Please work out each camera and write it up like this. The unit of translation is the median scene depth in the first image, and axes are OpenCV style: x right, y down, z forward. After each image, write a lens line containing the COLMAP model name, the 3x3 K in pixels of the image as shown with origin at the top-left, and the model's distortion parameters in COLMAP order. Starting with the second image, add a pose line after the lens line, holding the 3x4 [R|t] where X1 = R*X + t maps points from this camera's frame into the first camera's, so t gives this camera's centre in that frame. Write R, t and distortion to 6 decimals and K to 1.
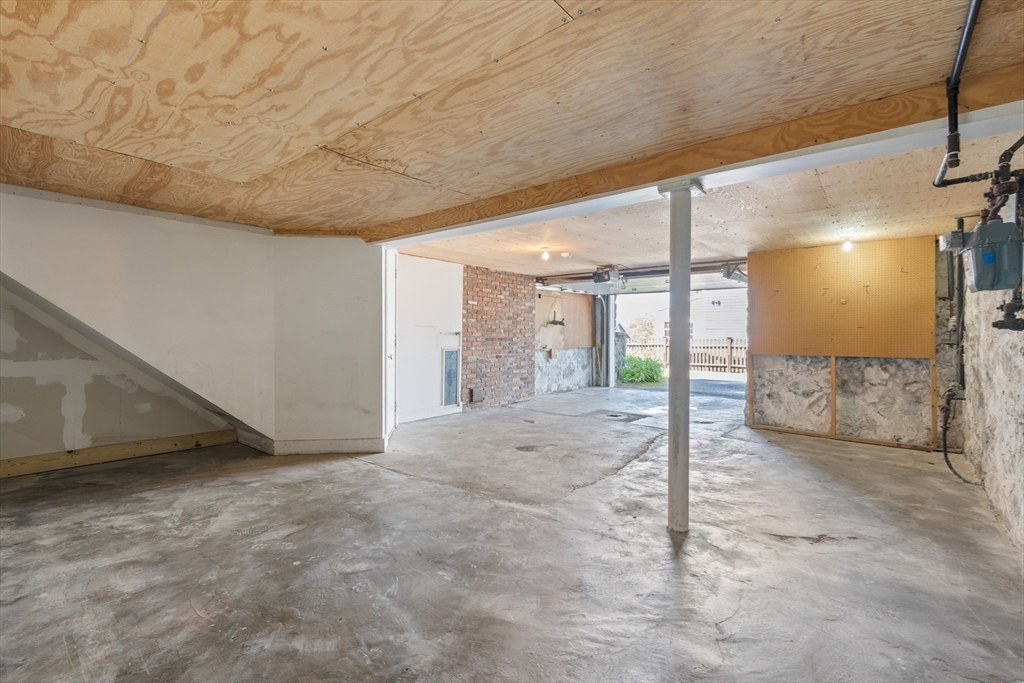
lens RADIAL K [[463.3, 0, 494.3], [0, 463.3, 344.7], [0, 0, 1]] dist [-0.000161, -0.000020]
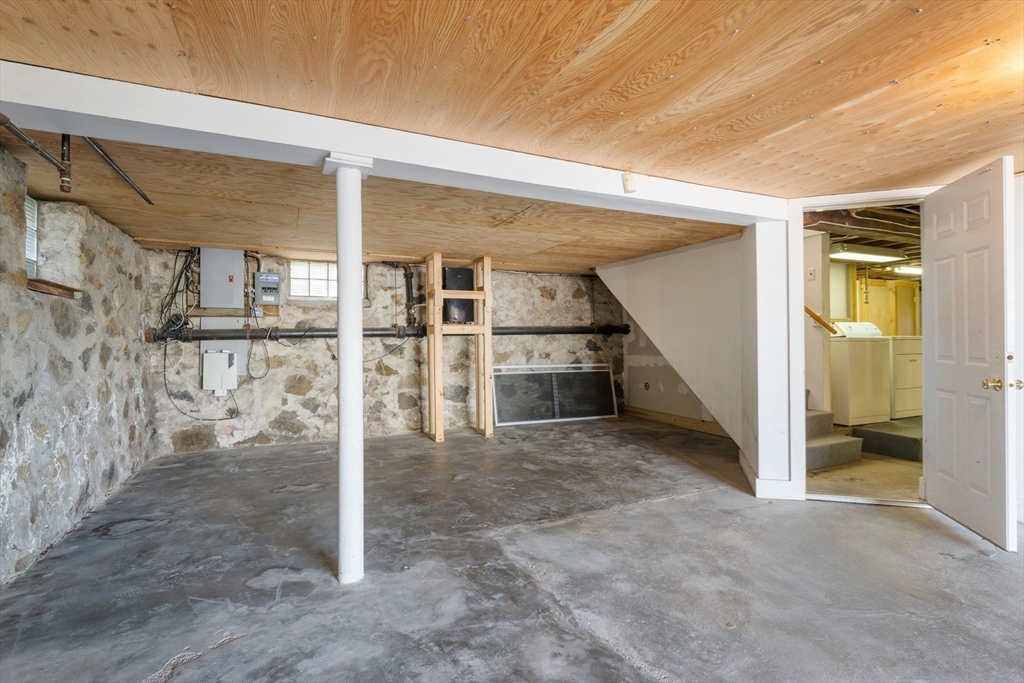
lens RADIAL K [[471.8, 0, 512.0], [0, 471.8, 341.5], [0, 0, 1]] dist [-0.000610, 0.000191]
pose [[-0.402037, -0.006398, -0.915601, 1.036030], [-0.015631, 0.999878, -0.000123, -0.019497], [0.915490, 0.014263, -0.402088, 1.584876]]
